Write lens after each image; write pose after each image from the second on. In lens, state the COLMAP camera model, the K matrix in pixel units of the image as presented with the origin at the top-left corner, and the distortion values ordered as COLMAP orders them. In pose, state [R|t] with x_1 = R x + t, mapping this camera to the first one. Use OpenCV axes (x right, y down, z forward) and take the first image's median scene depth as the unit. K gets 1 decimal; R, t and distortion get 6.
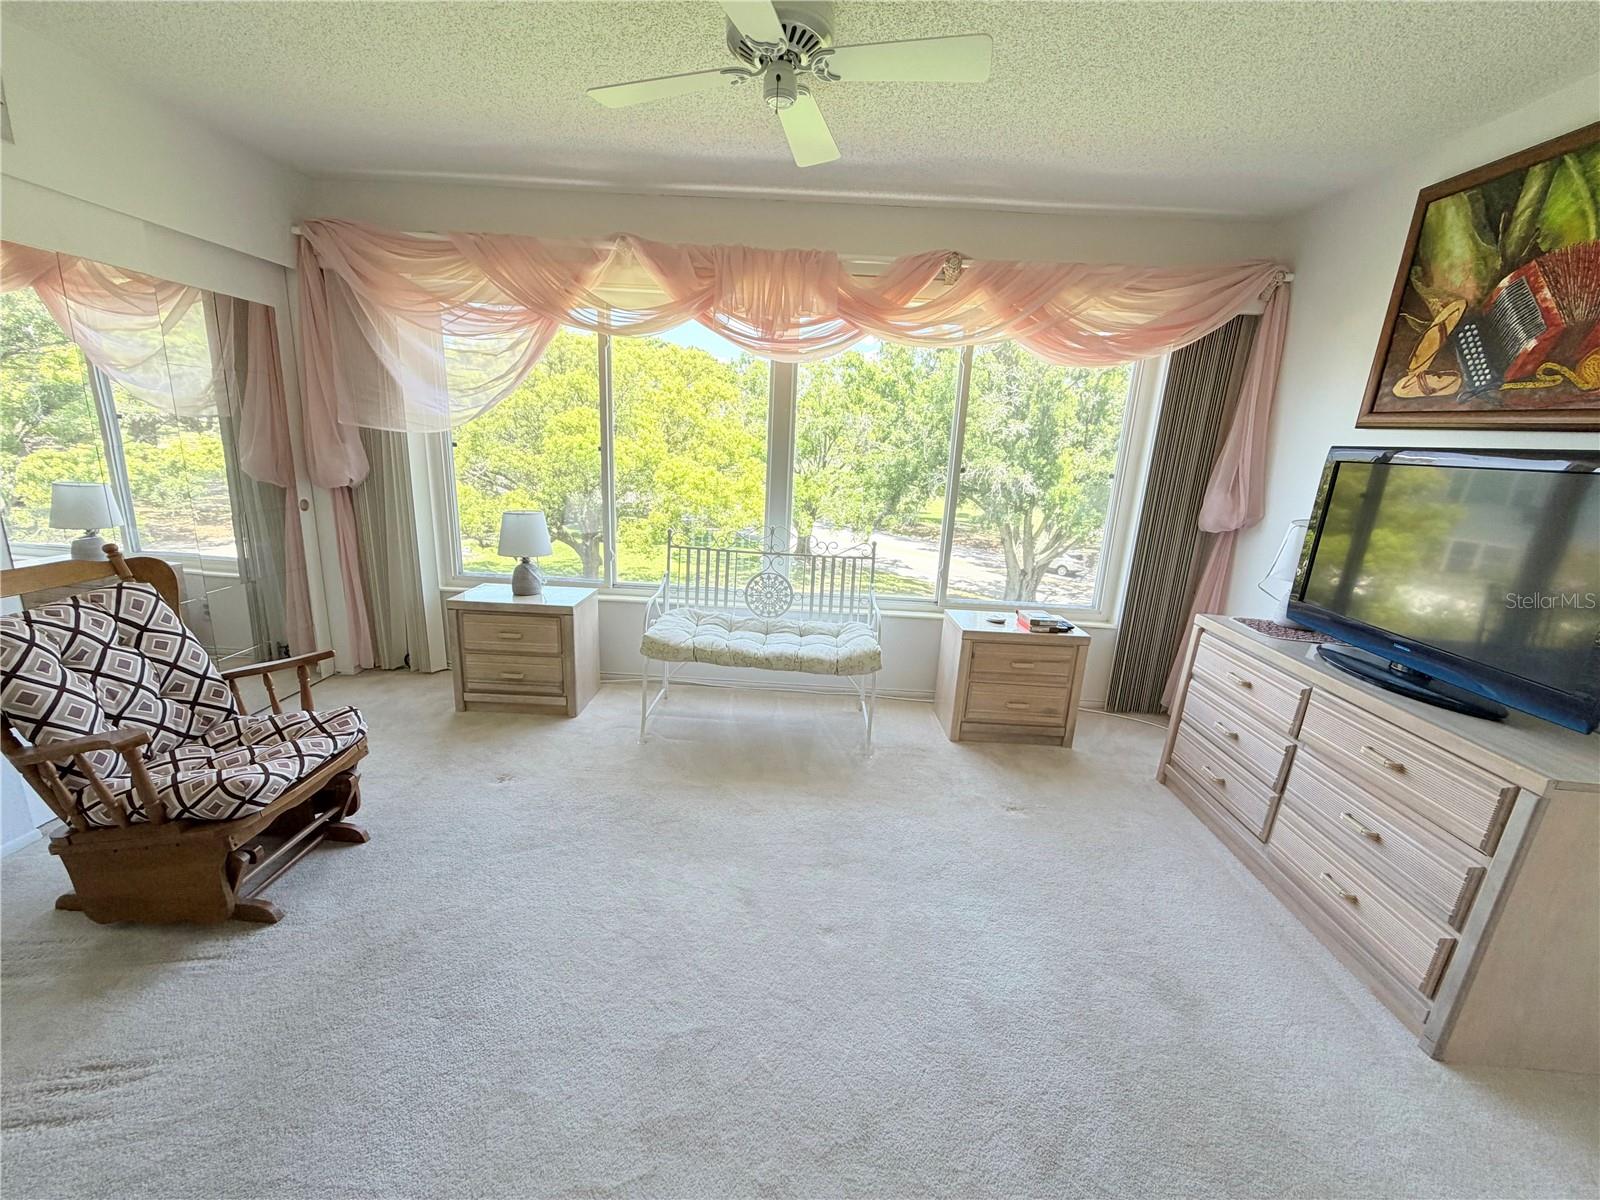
lens RADIAL K [[639.4, 0, 794.1], [0, 639.4, 600.1], [0, 0, 1]] dist [0.001764, 0.000177]
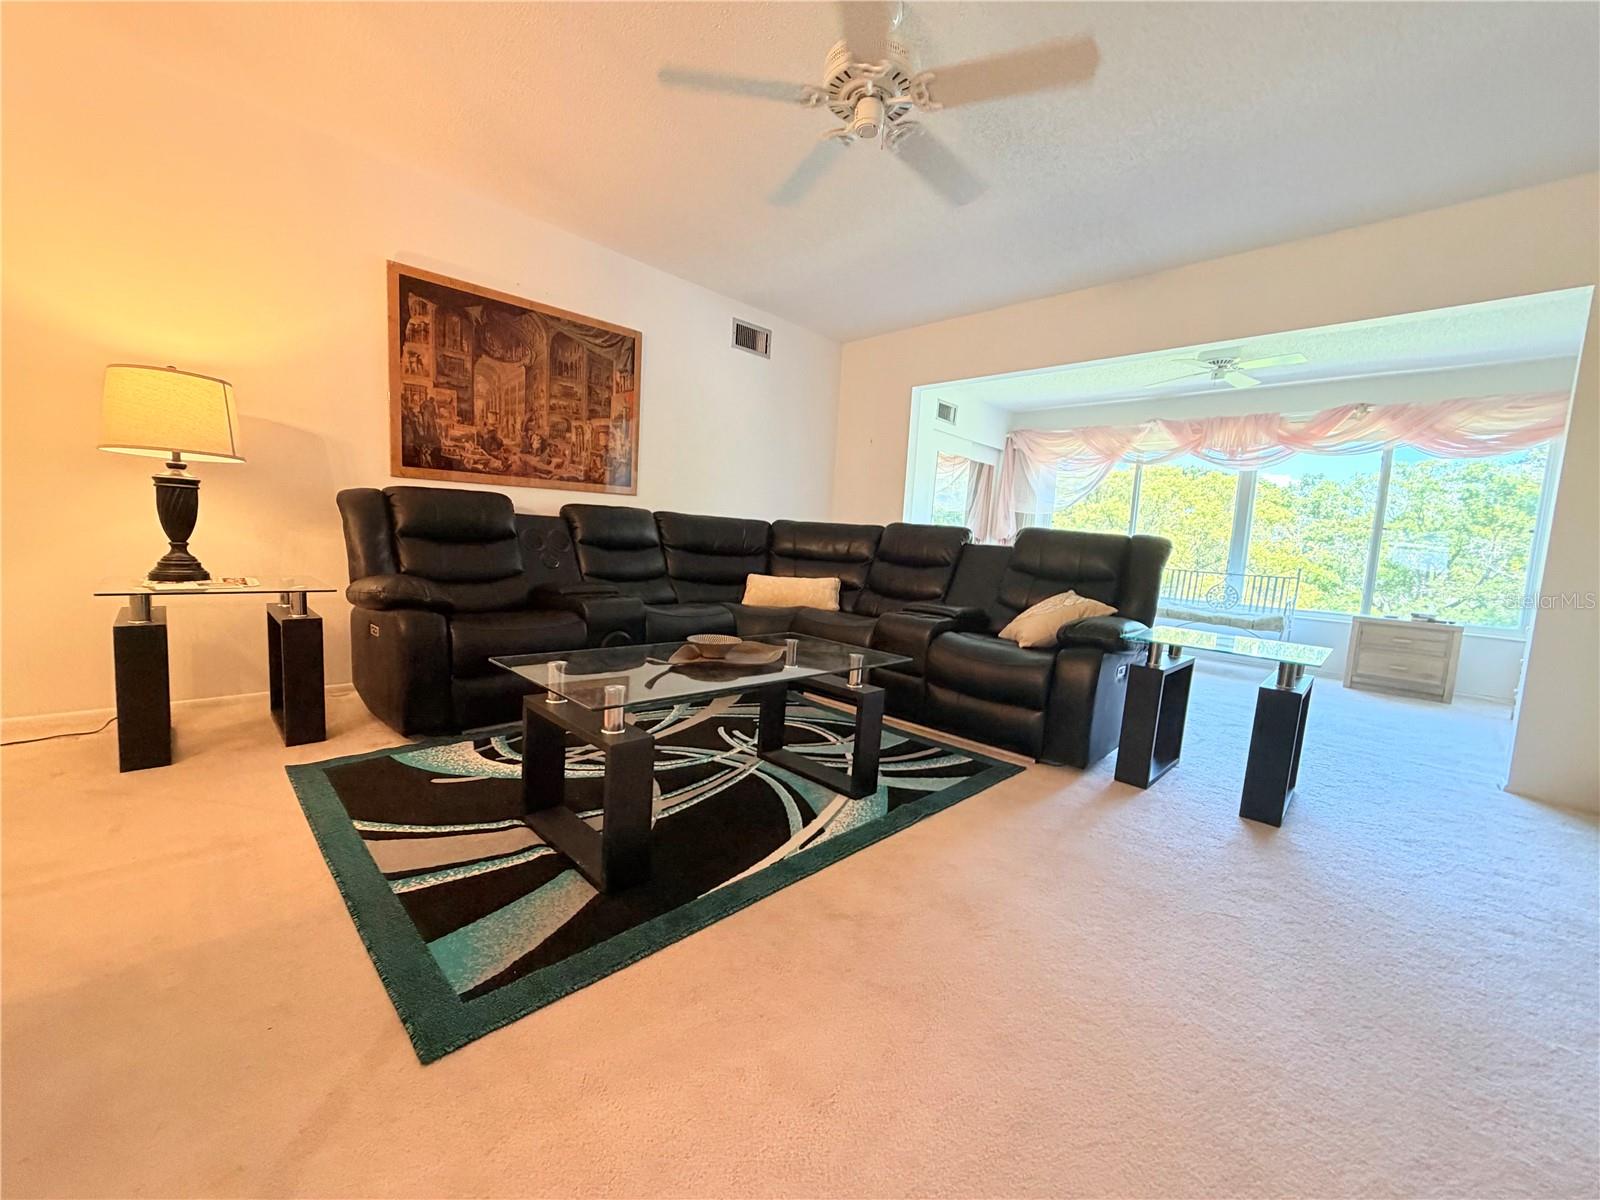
lens RADIAL K [[639.4, 0, 794.7], [0, 639.4, 600.9], [0, 0, 1]] dist [0.001764, 0.000177]
pose [[0.724083, 0.060467, -0.687058, 0.347047], [-0.195406, 0.973319, -0.120276, 0.482209], [0.661453, 0.221345, 0.716579, -1.127525]]
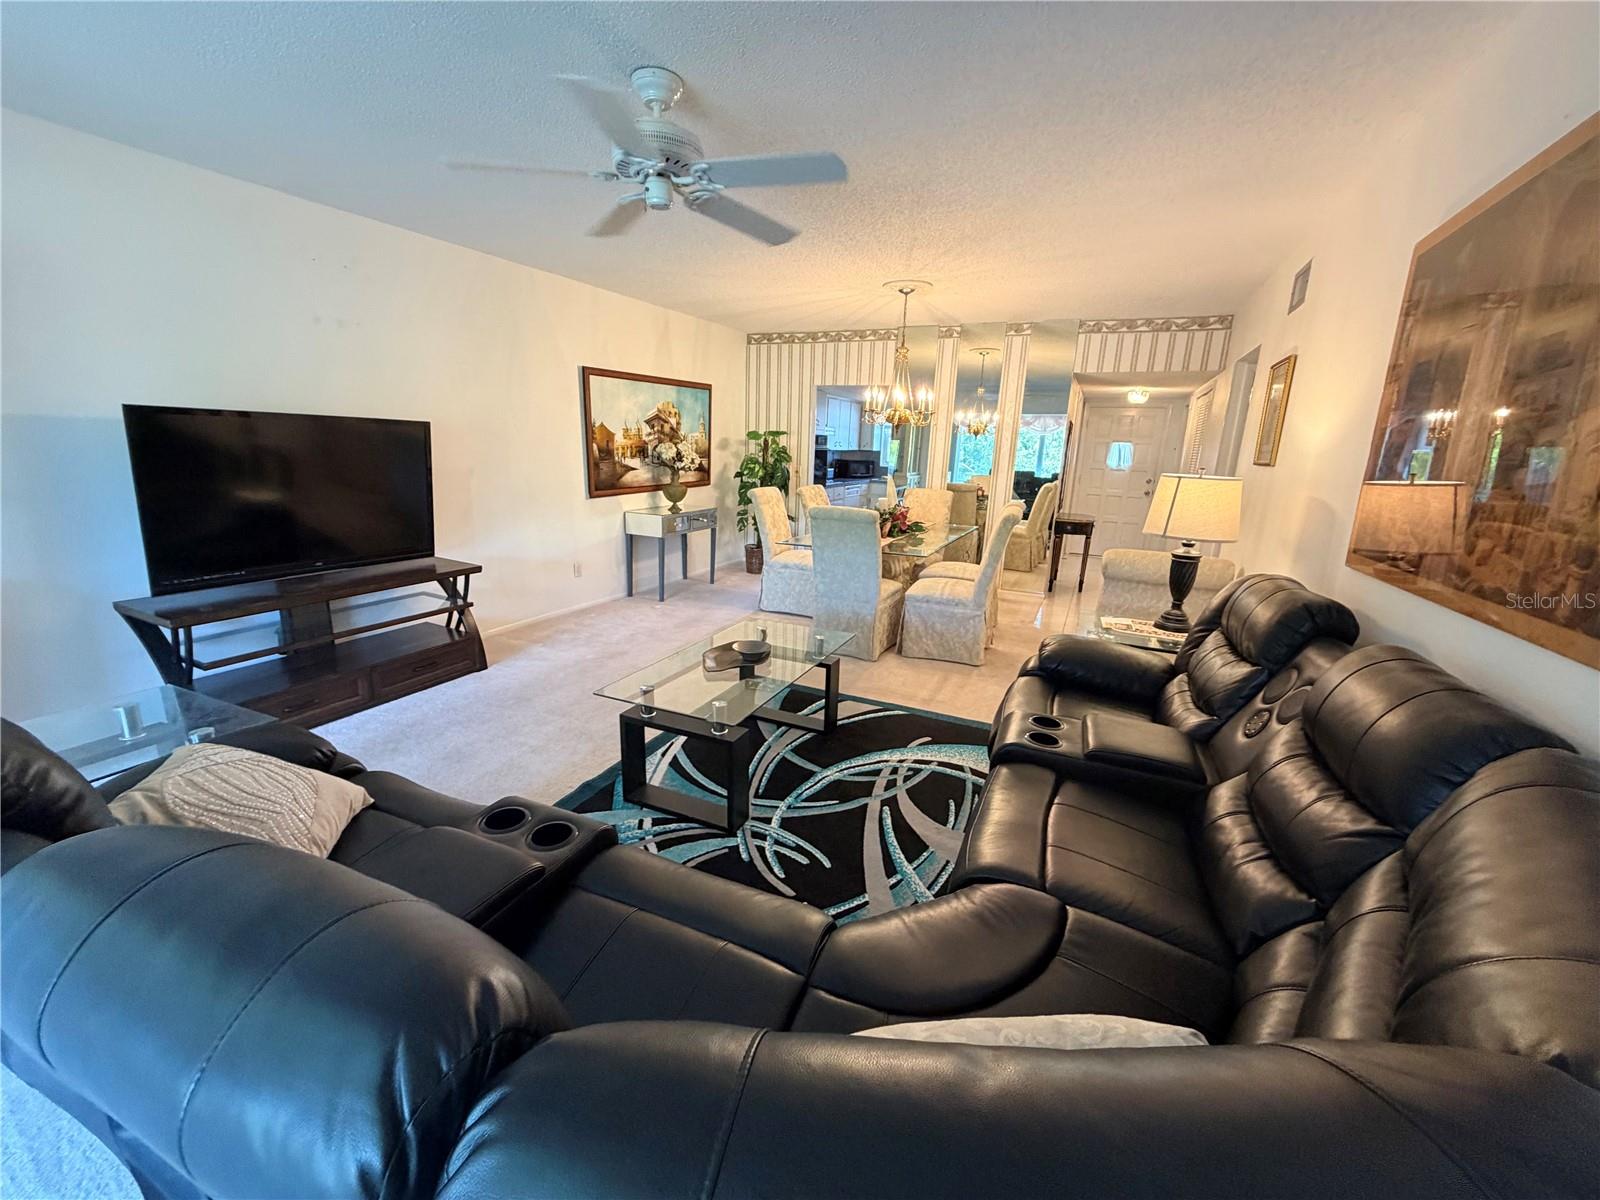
lens RADIAL K [[639.4, 0, 791.2], [0, 639.4, 600.7], [0, 0, 1]] dist [0.001764, 0.000177]
pose [[-0.910559, -0.176118, 0.373986, -0.548829], [0.024594, 0.880020, 0.474300, -0.031369], [-0.412648, 0.441075, -0.796978, -0.020949]]
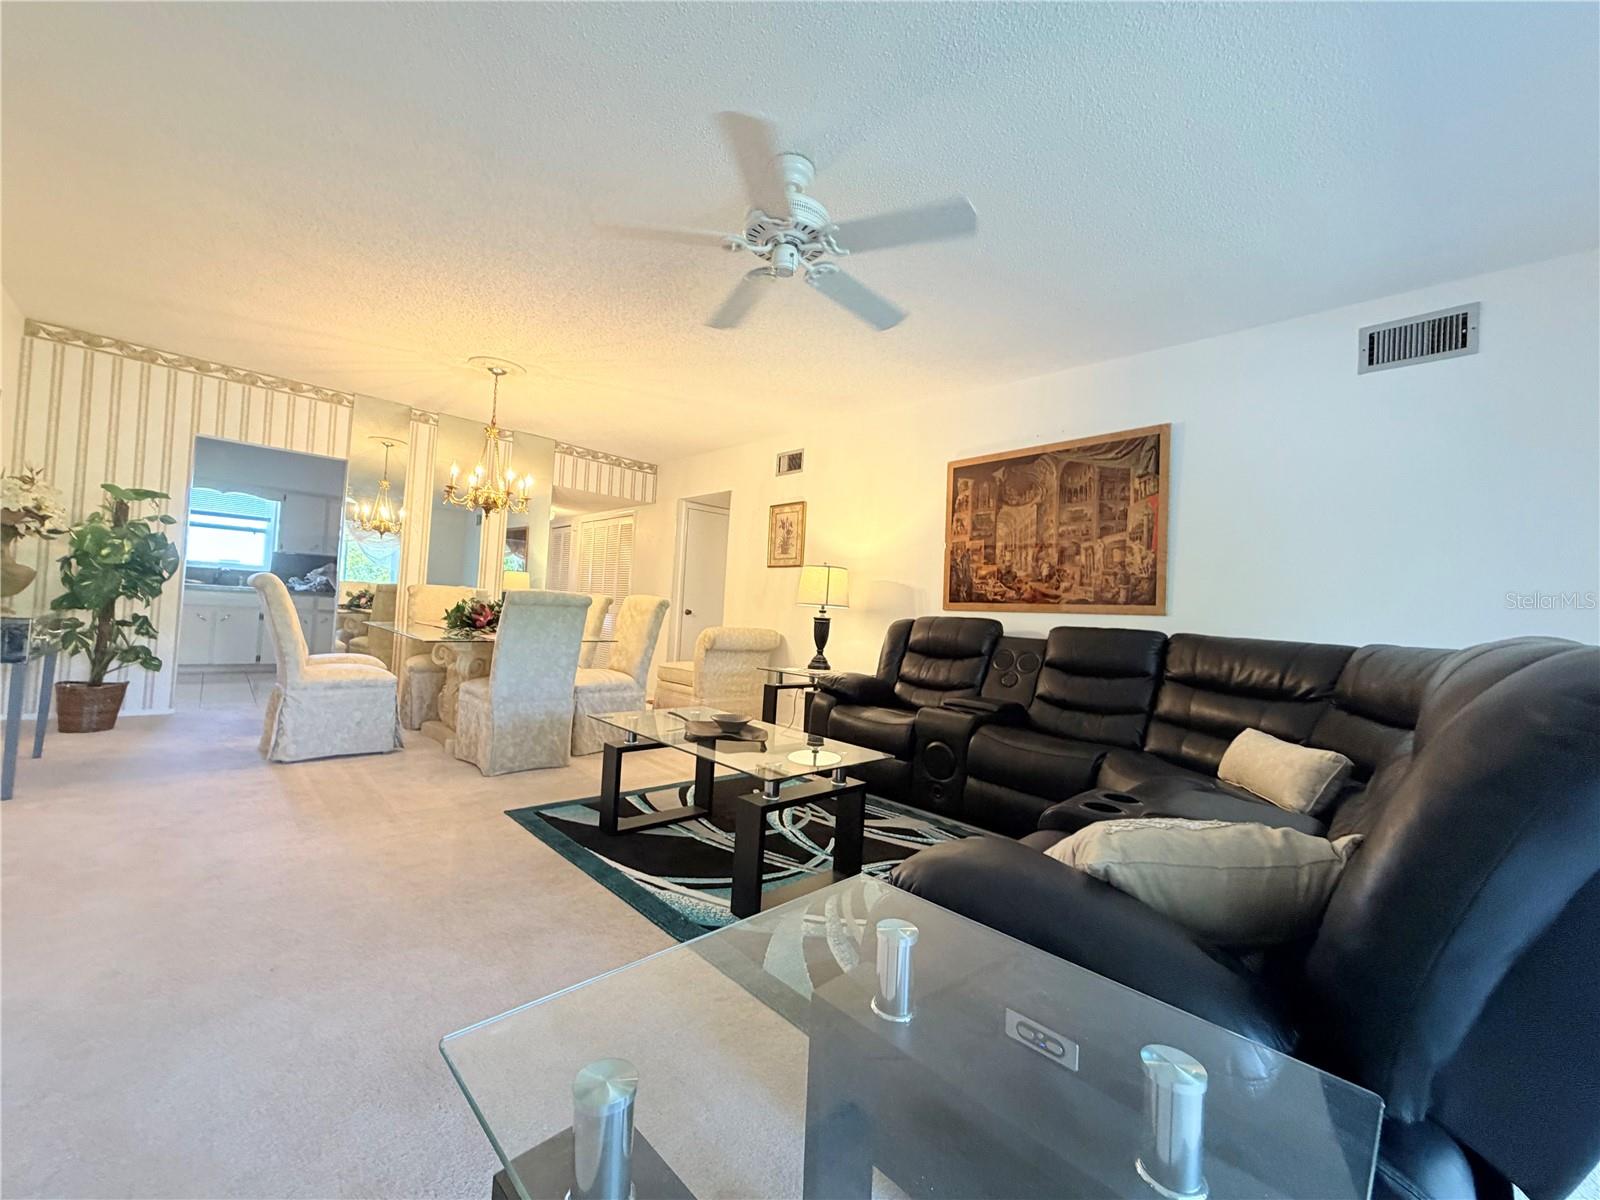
lens RADIAL K [[639.4, 0, 797.0], [0, 639.4, 601.6], [0, 0, 1]] dist [0.001764, 0.000177]
pose [[-0.707320, -0.105787, -0.698933, 0.378636], [-0.268792, 0.954720, 0.127515, 0.178781], [0.653796, 0.278062, -0.703728, -0.085878]]
